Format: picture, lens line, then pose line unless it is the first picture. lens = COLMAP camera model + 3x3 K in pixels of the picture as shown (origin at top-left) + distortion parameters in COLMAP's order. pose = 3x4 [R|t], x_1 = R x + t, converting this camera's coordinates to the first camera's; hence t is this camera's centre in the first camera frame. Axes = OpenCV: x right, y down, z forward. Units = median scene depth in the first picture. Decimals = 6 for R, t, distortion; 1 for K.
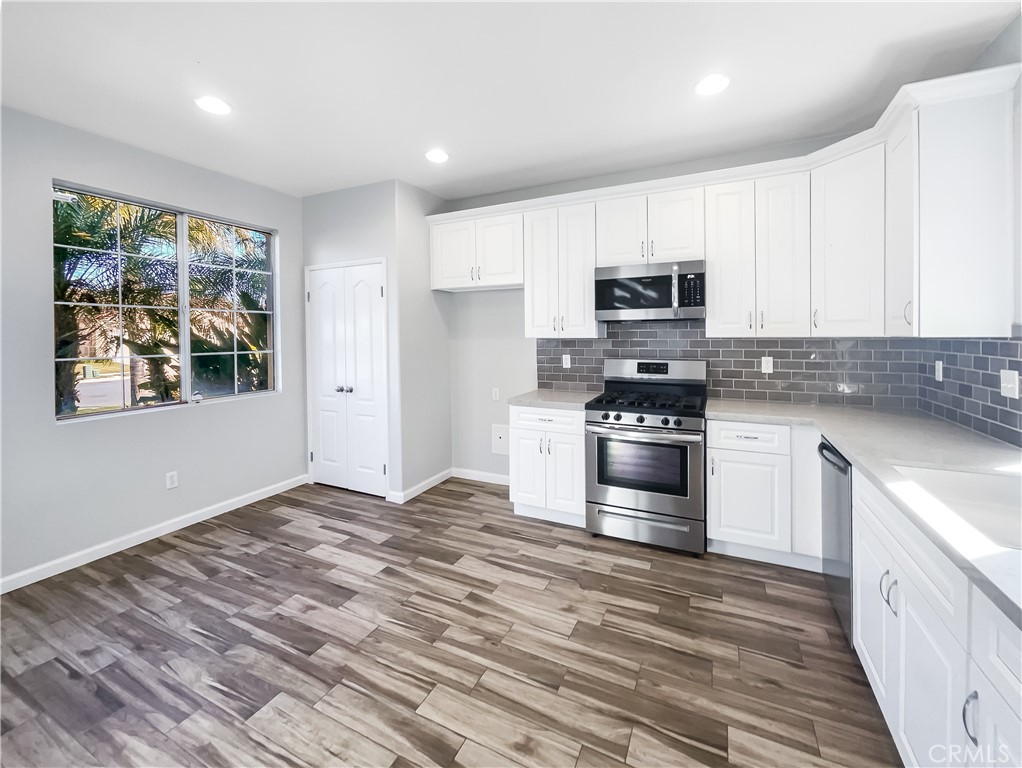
lens RADIAL K [[426.8, 0, 512.7], [0, 426.8, 339.6], [0, 0, 1]] dist [-0.000416, 0.000031]
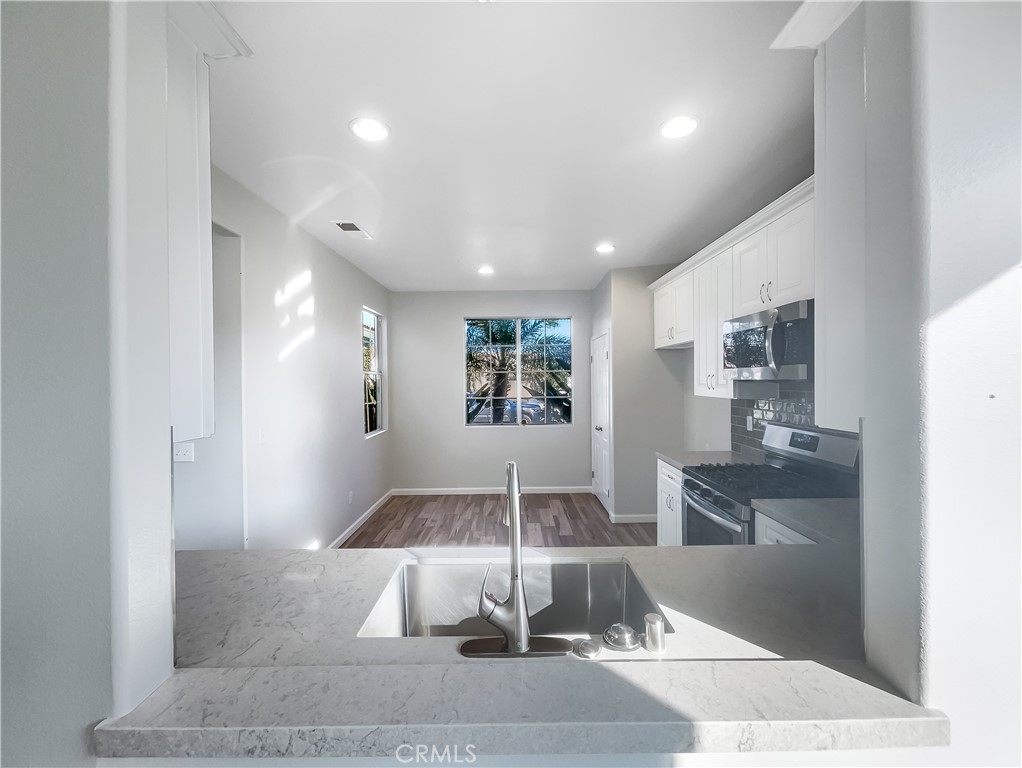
lens RADIAL K [[415.6, 0, 511.4], [0, 415.6, 379.4], [0, 0, 1]] dist [-0.000614, 0.000193]
pose [[0.437396, 0.002397, -0.899266, 0.850552], [-0.001345, 0.999997, 0.002012, -0.050422], [0.899268, 0.000329, 0.437398, 0.230091]]
